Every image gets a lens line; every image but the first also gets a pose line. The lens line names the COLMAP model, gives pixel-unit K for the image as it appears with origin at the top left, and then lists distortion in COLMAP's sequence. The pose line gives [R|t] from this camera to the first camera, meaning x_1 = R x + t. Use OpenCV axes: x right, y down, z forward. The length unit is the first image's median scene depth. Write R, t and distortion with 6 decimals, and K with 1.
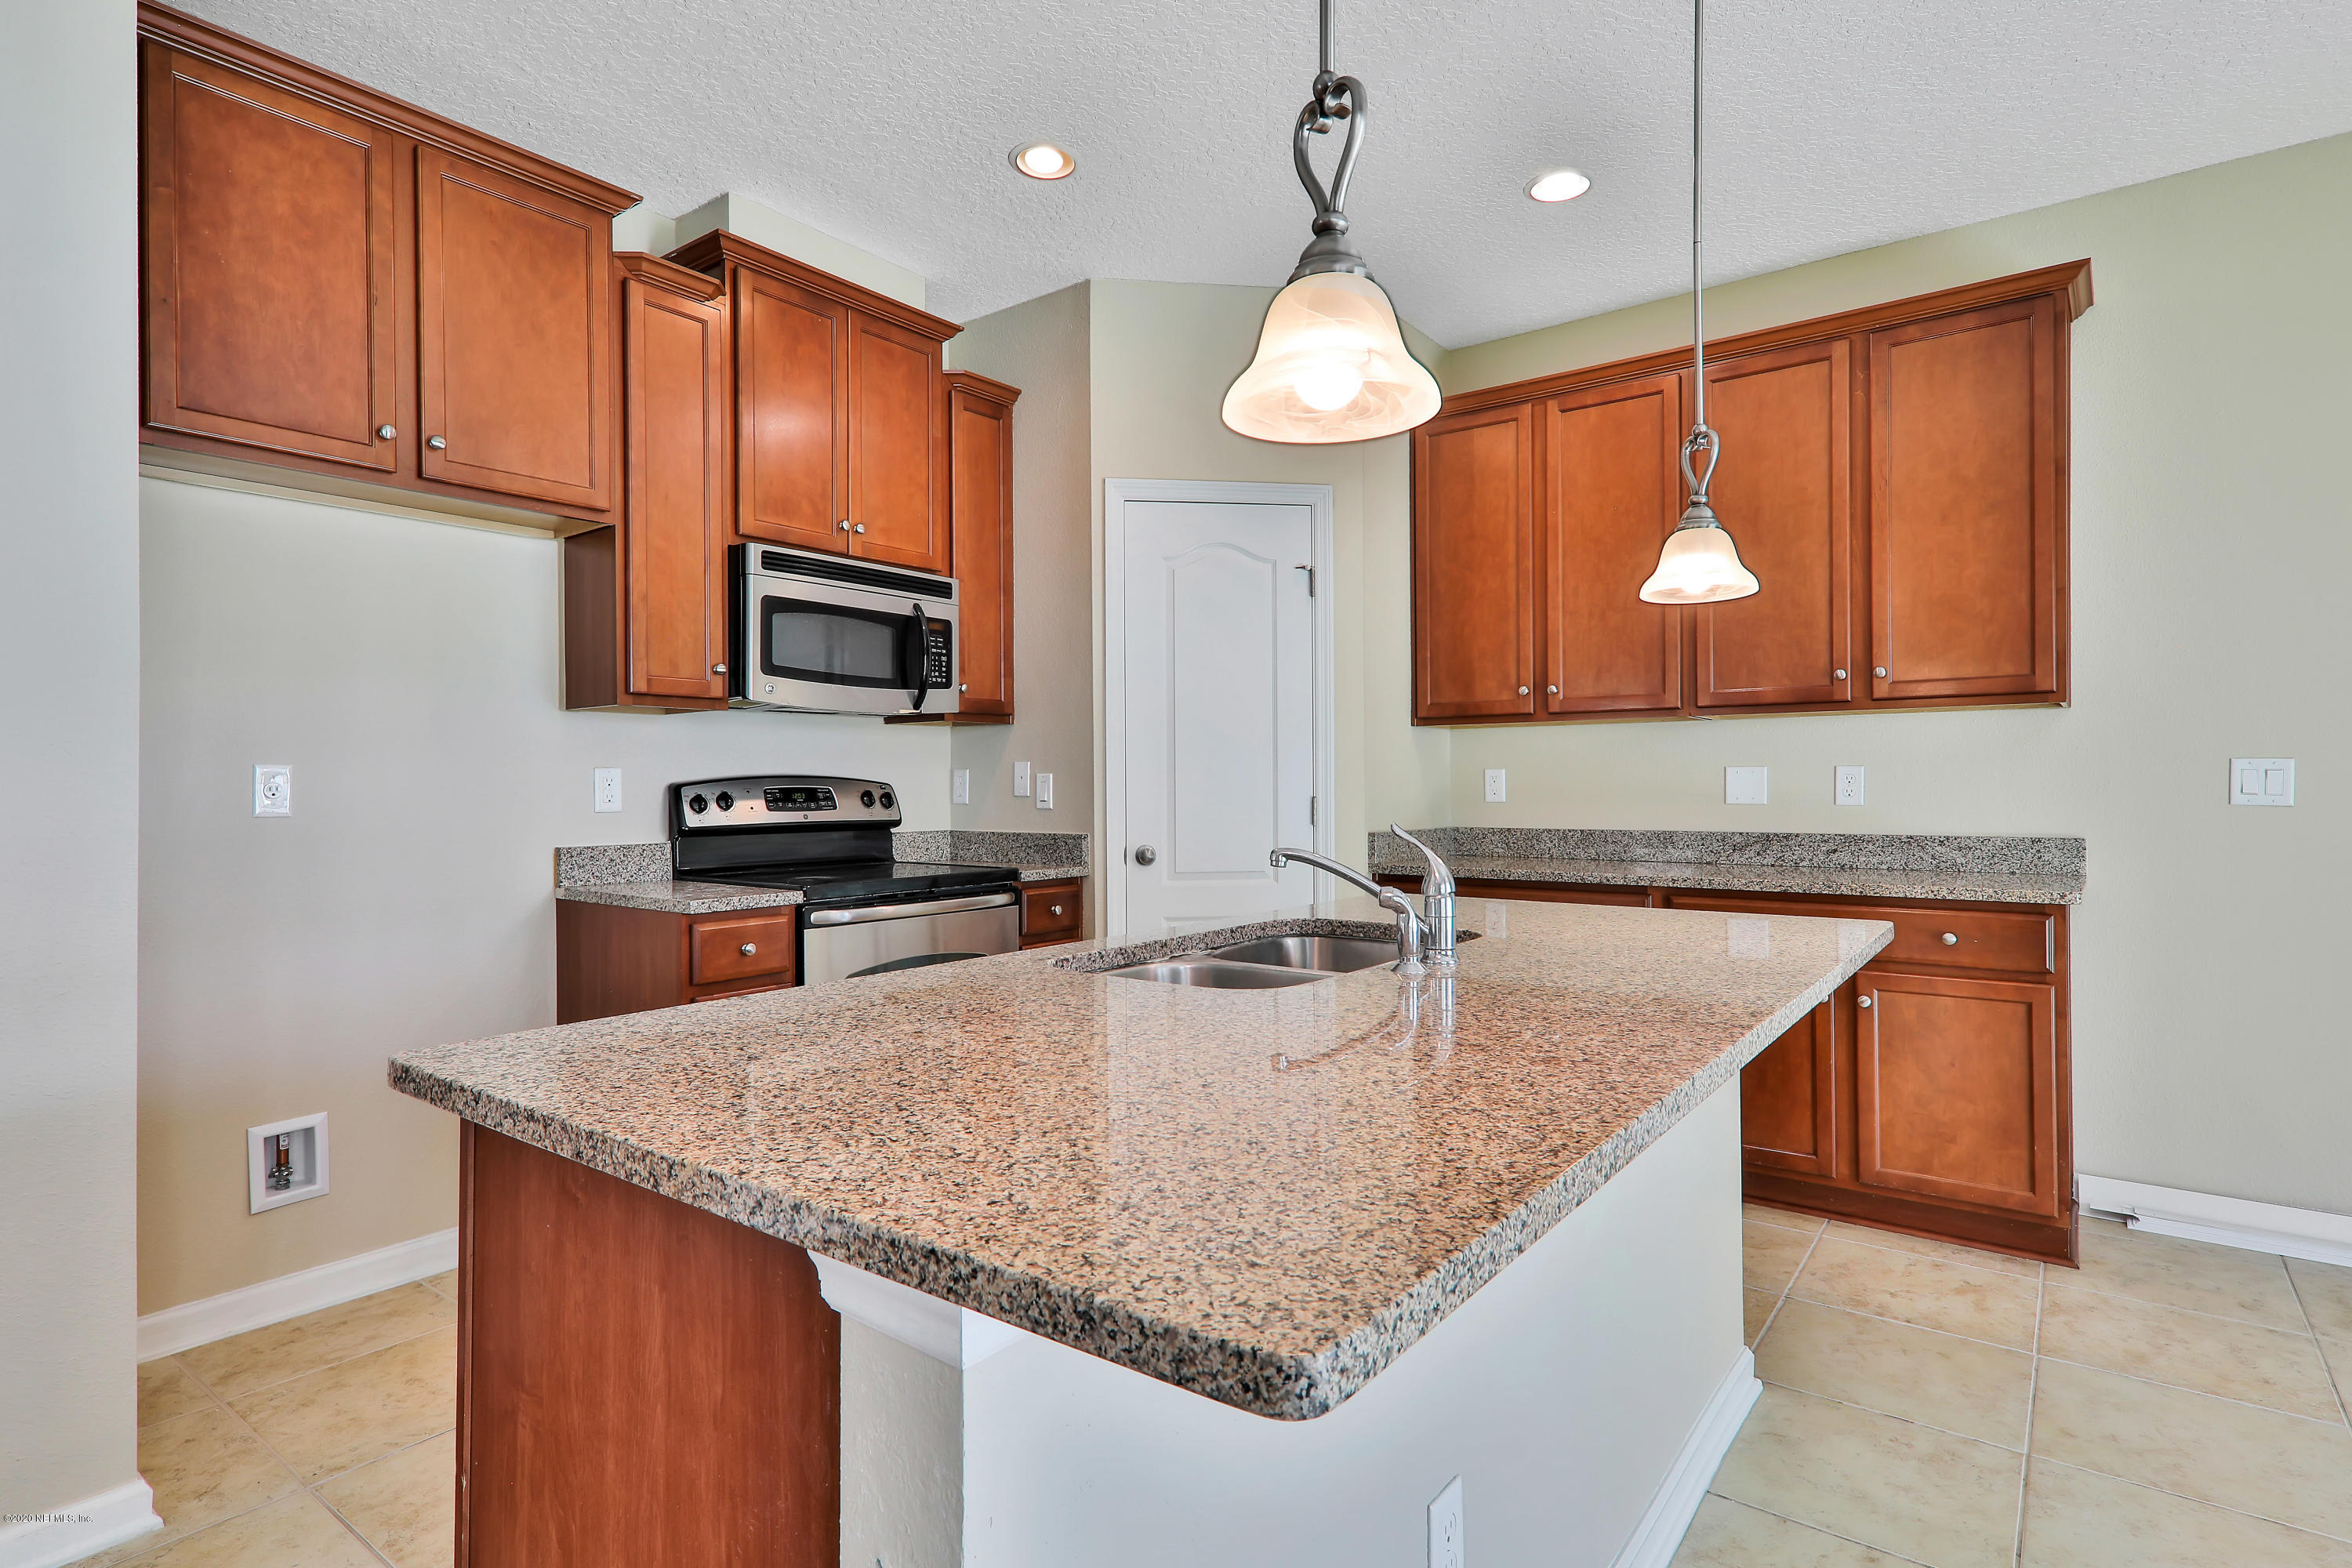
lens RADIAL K [[1202.5, 0, 1156.5], [0, 1202.5, 784.3], [0, 0, 1]] dist [0.001915, 0.000492]
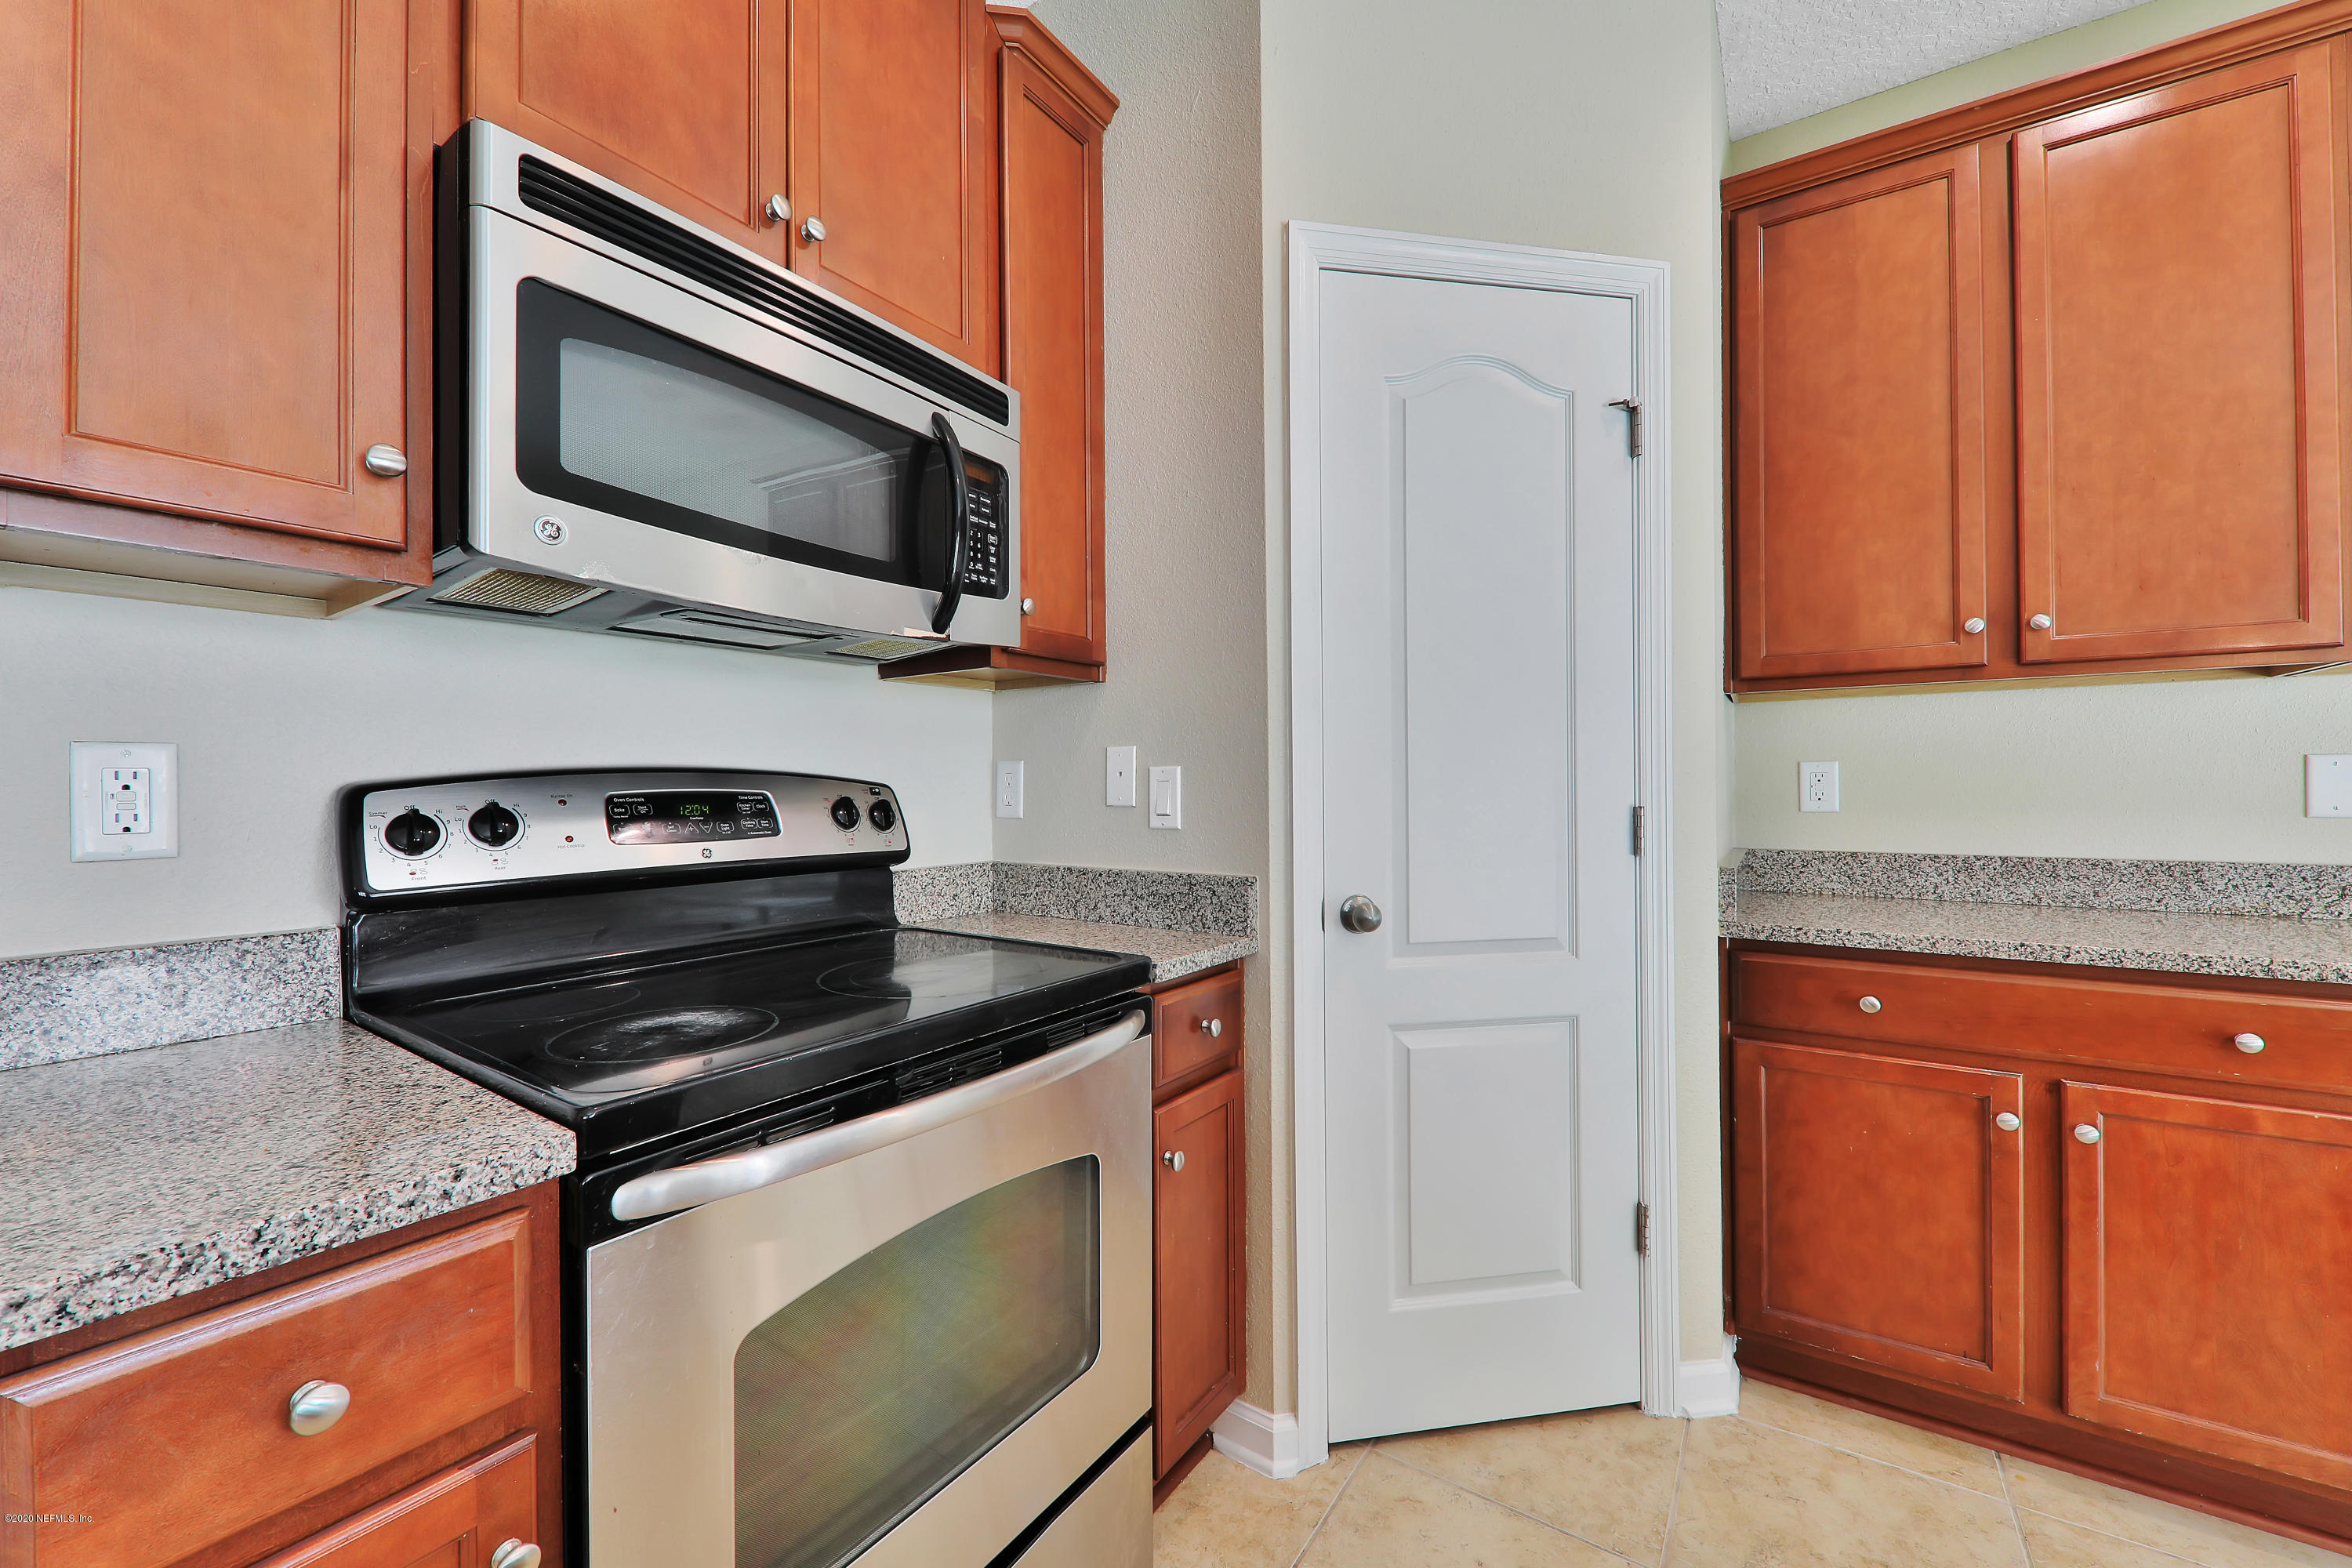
lens RADIAL K [[921.4, 0, 1165.8], [0, 921.4, 783.2], [0, 0, 1]] dist [0.015104, -0.008172]
pose [[0.998308, -0.001485, 0.058121, -0.127268], [0.001679, 0.999993, -0.003291, 0.000375], [-0.058116, 0.003383, 0.998304, 0.610150]]
